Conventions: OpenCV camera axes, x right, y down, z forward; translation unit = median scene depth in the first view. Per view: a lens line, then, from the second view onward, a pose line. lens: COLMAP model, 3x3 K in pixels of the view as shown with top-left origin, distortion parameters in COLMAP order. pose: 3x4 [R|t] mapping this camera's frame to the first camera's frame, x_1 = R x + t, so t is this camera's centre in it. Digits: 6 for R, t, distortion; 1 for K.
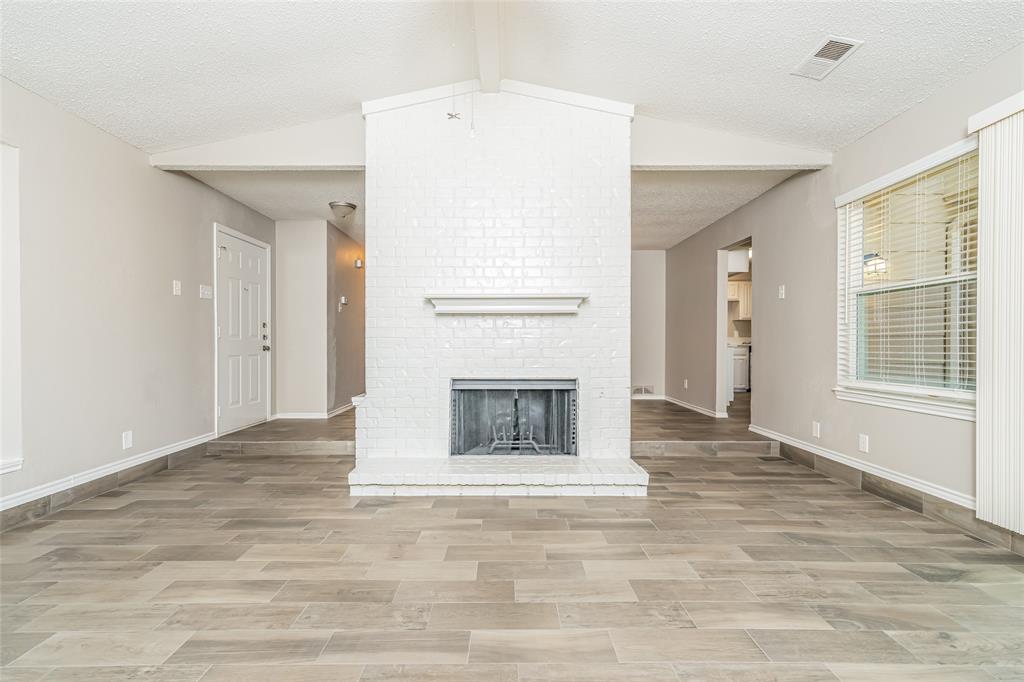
lens RADIAL K [[476.8, 0, 505.0], [0, 476.8, 353.0], [0, 0, 1]] dist [0.001680, 0.002892]
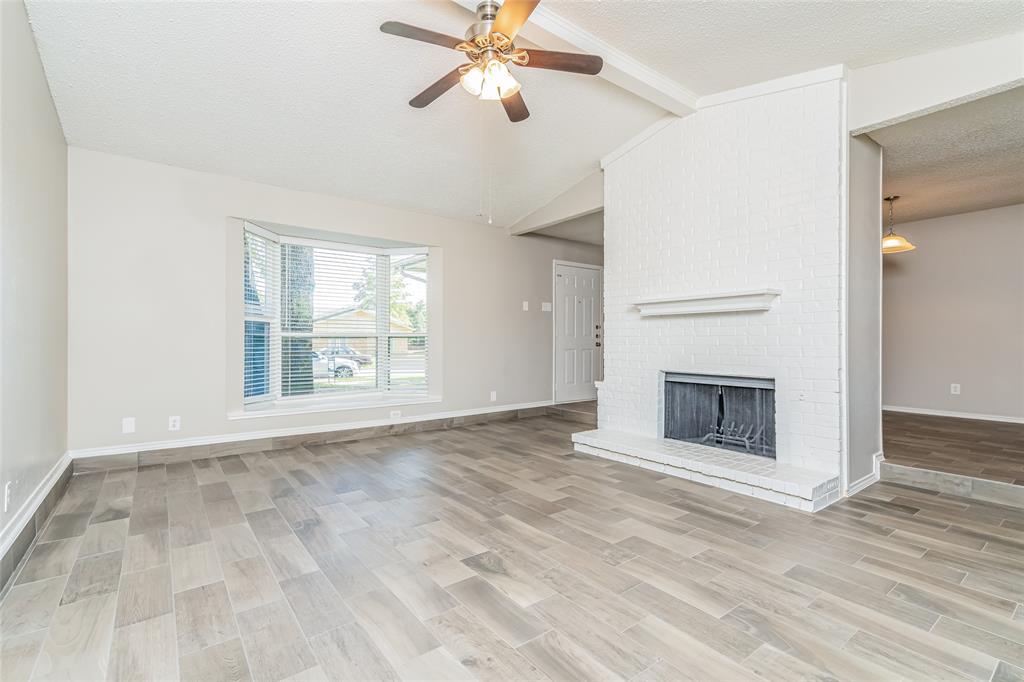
lens RADIAL K [[476.8, 0, 499.6], [0, 476.8, 338.5], [0, 0, 1]] dist [0.001680, 0.002892]
pose [[0.582977, -0.003612, -0.812480, 0.671330], [-0.014906, 0.999774, -0.015141, -0.002497], [0.812352, 0.020938, 0.582792, 0.000575]]
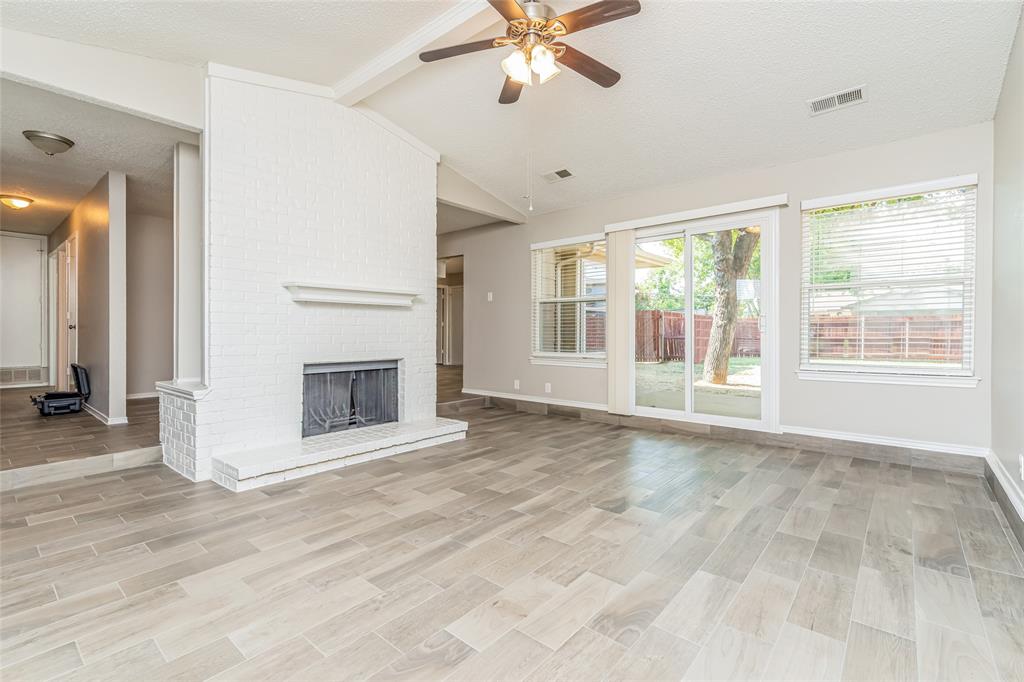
lens RADIAL K [[476.8, 0, 526.6], [0, 476.8, 334.7], [0, 0, 1]] dist [0.001680, 0.002892]
pose [[0.620319, -0.002608, 0.784345, -0.691601], [0.009985, 0.999940, -0.004572, 0.000586], [-0.784286, 0.010668, 0.620308, -0.026752]]
